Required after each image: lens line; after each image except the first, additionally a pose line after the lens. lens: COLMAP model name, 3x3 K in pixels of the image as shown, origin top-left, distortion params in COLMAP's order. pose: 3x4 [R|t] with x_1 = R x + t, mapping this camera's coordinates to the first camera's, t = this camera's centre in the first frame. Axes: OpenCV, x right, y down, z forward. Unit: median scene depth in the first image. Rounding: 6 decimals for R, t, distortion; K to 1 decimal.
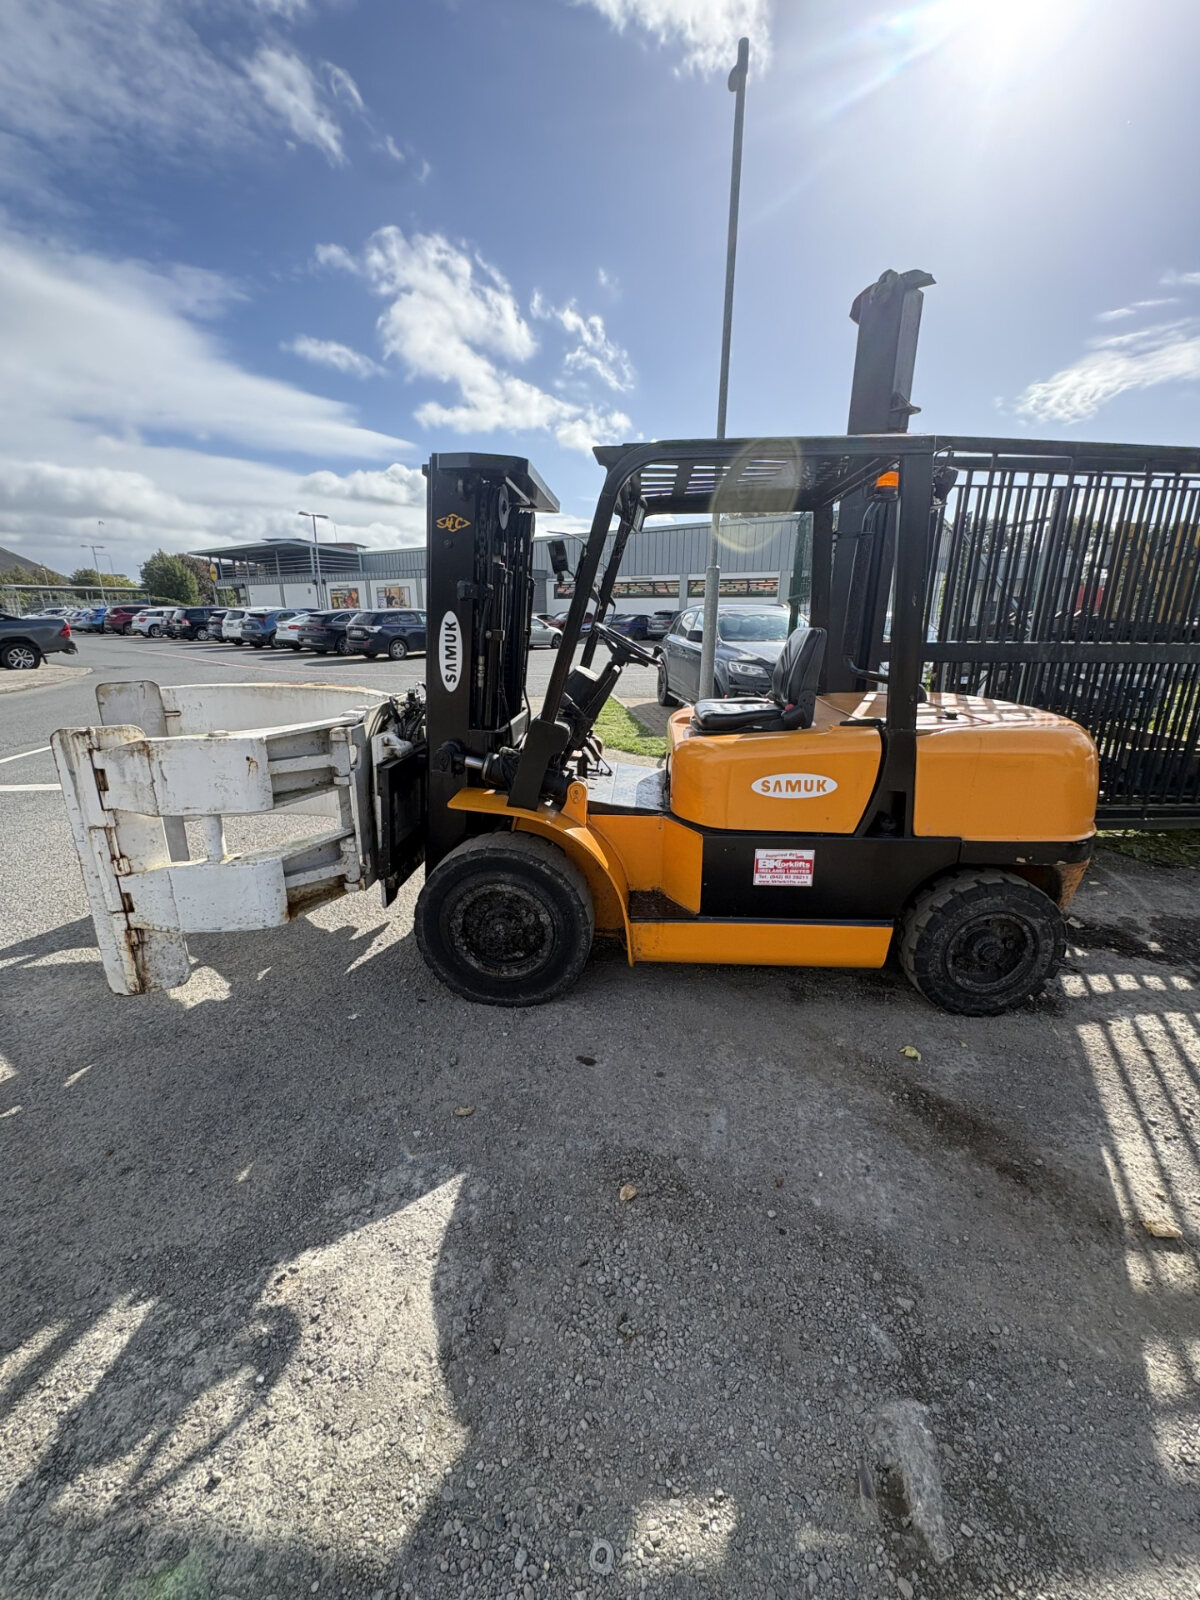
lens RADIAL K [[639.4, 0, 600.0], [0, 639.4, 800.0], [0, 0, 1]] dist [-0.000924, 0.000530]
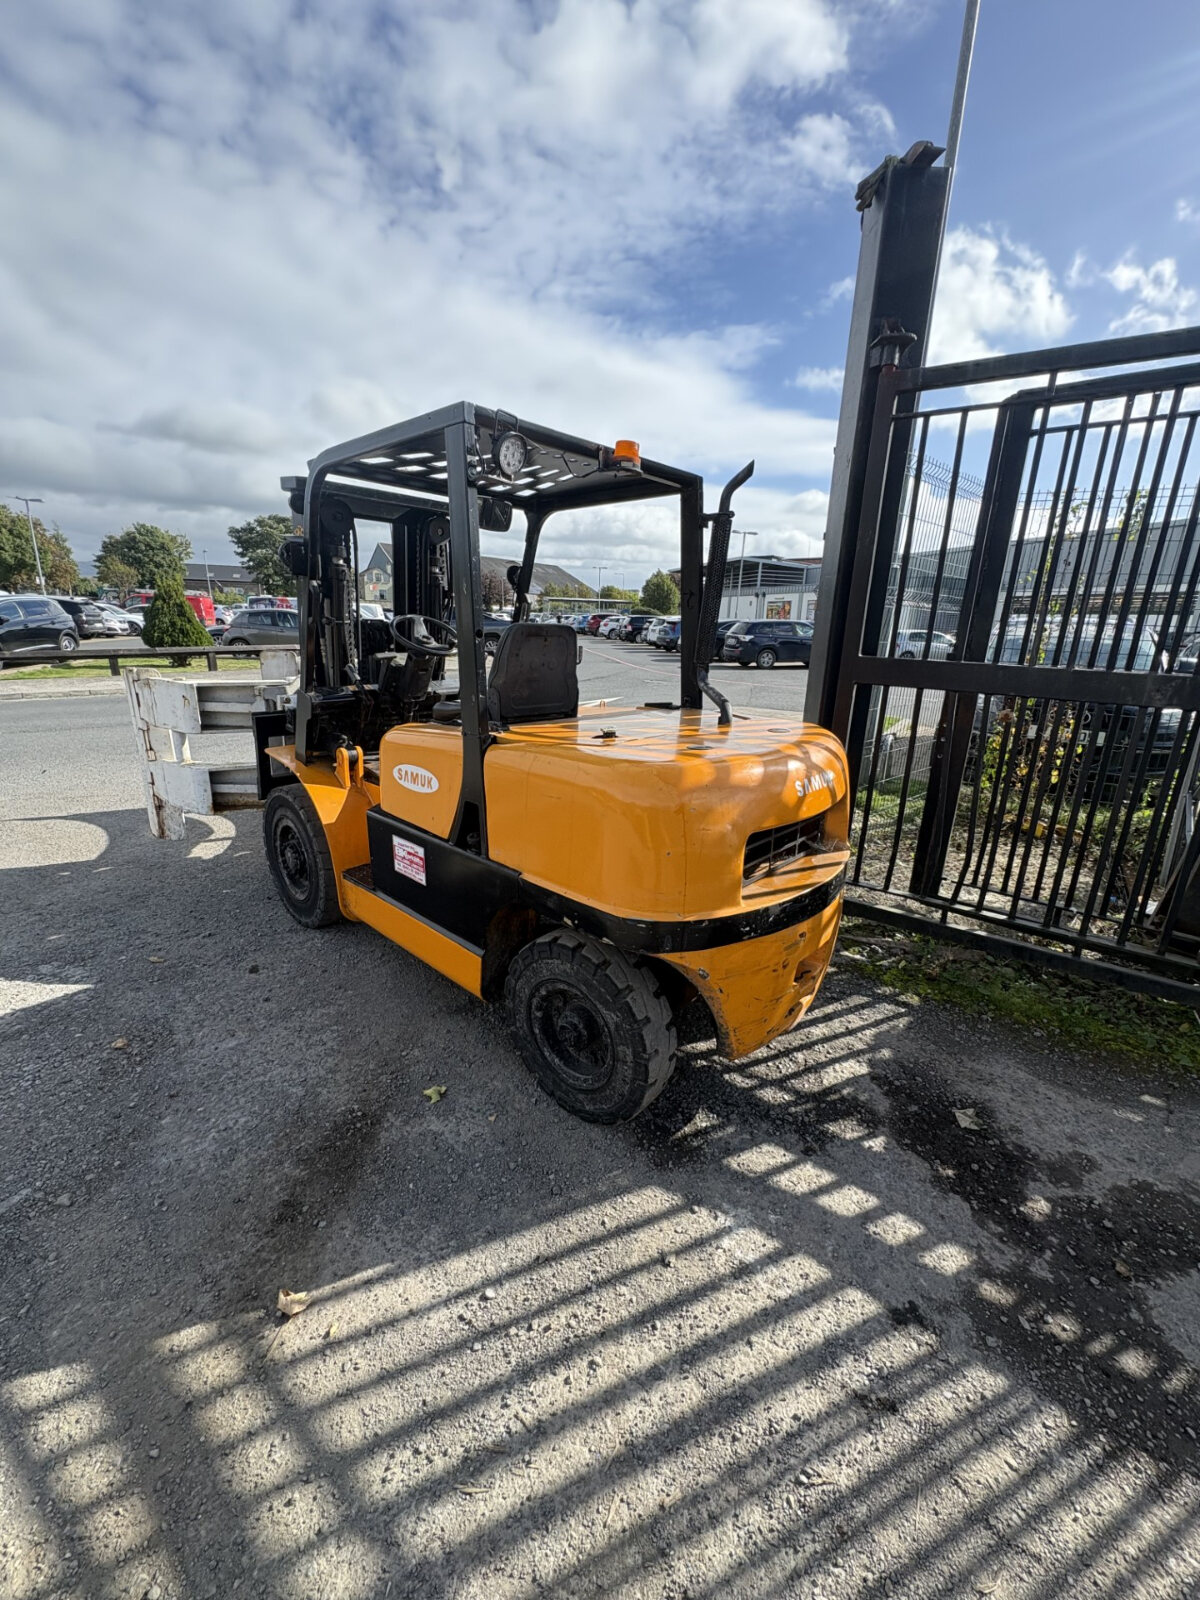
lens RADIAL K [[639.5, 0, 594.8], [0, 639.5, 792.1], [0, 0, 1]] dist [-0.003979, 0.000032]
pose [[0.776419, 0.184356, -0.602649, 1.025325], [-0.202756, 0.978487, 0.038109, -0.087373], [0.596710, 0.092602, 0.797096, 0.350549]]
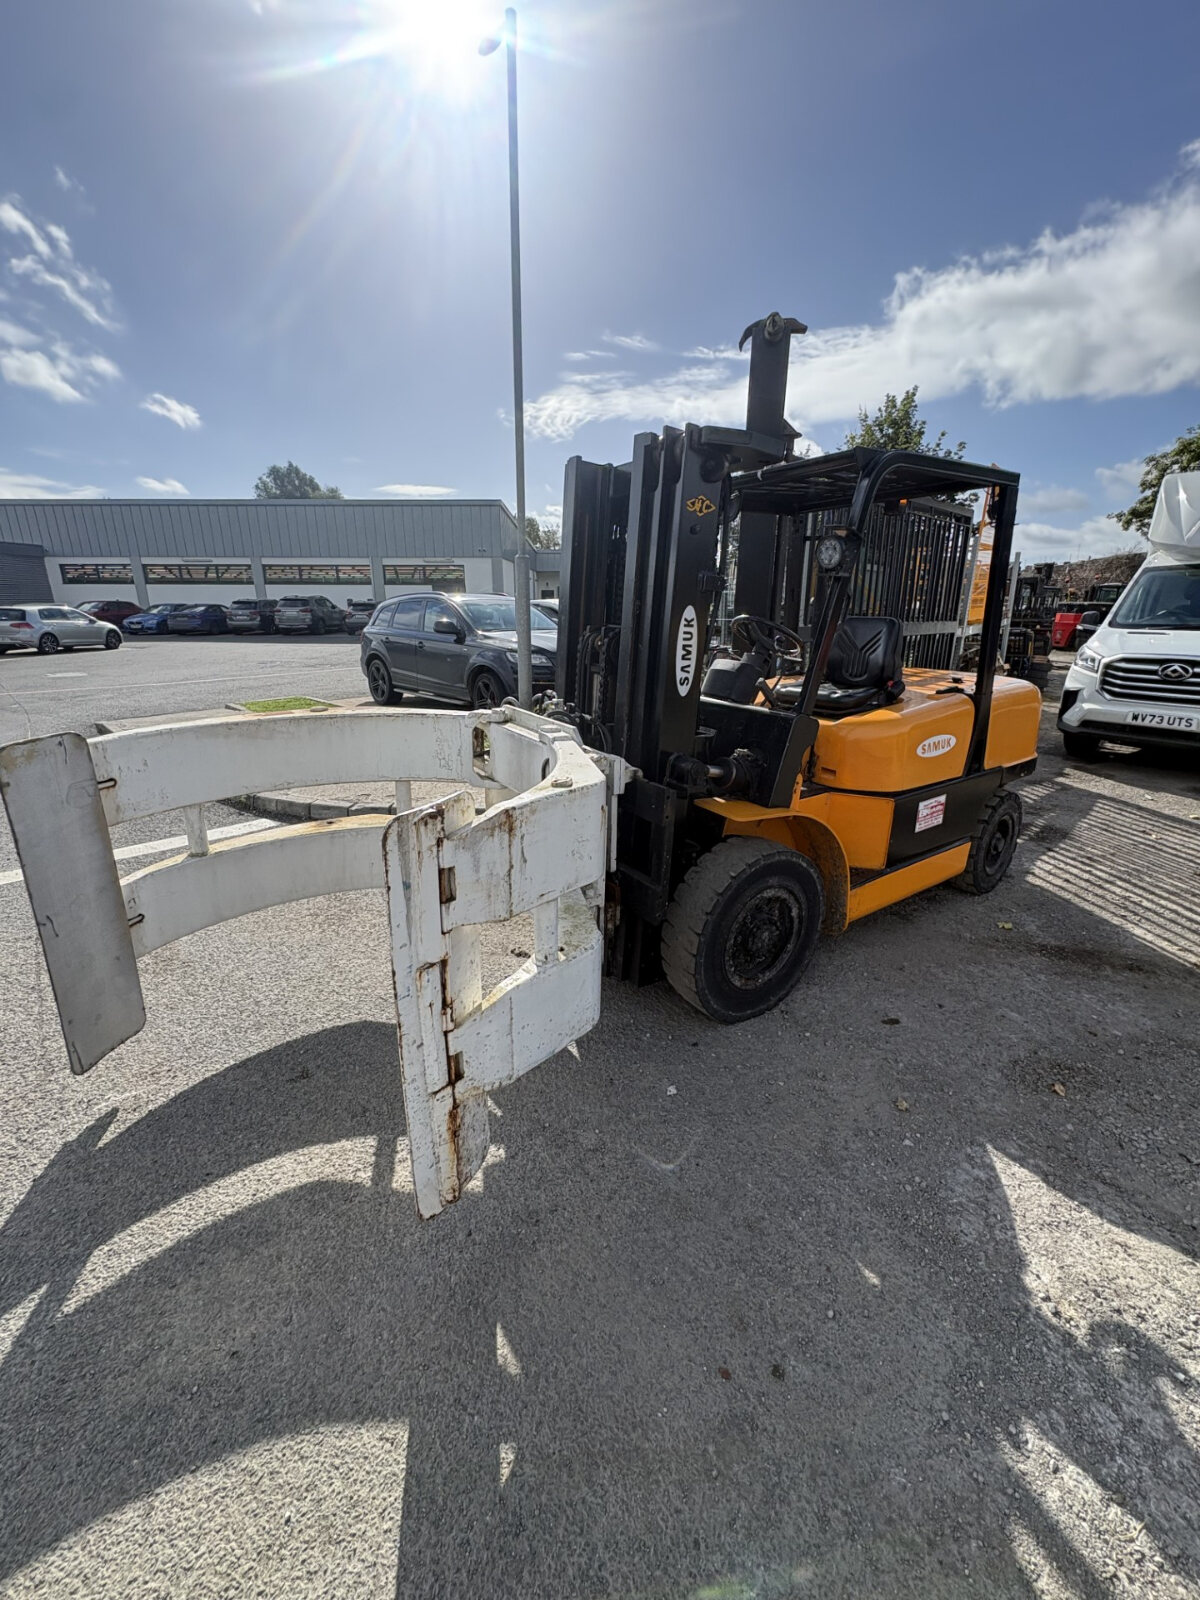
lens RADIAL K [[639.4, 0, 600.0], [0, 639.4, 800.0], [0, 0, 1]] dist [-0.000924, 0.000530]
pose [[0.791334, -0.185418, 0.582590, -0.871252], [0.175183, 0.981714, 0.074494, -0.114589], [-0.585749, 0.043110, 0.809345, 0.354987]]
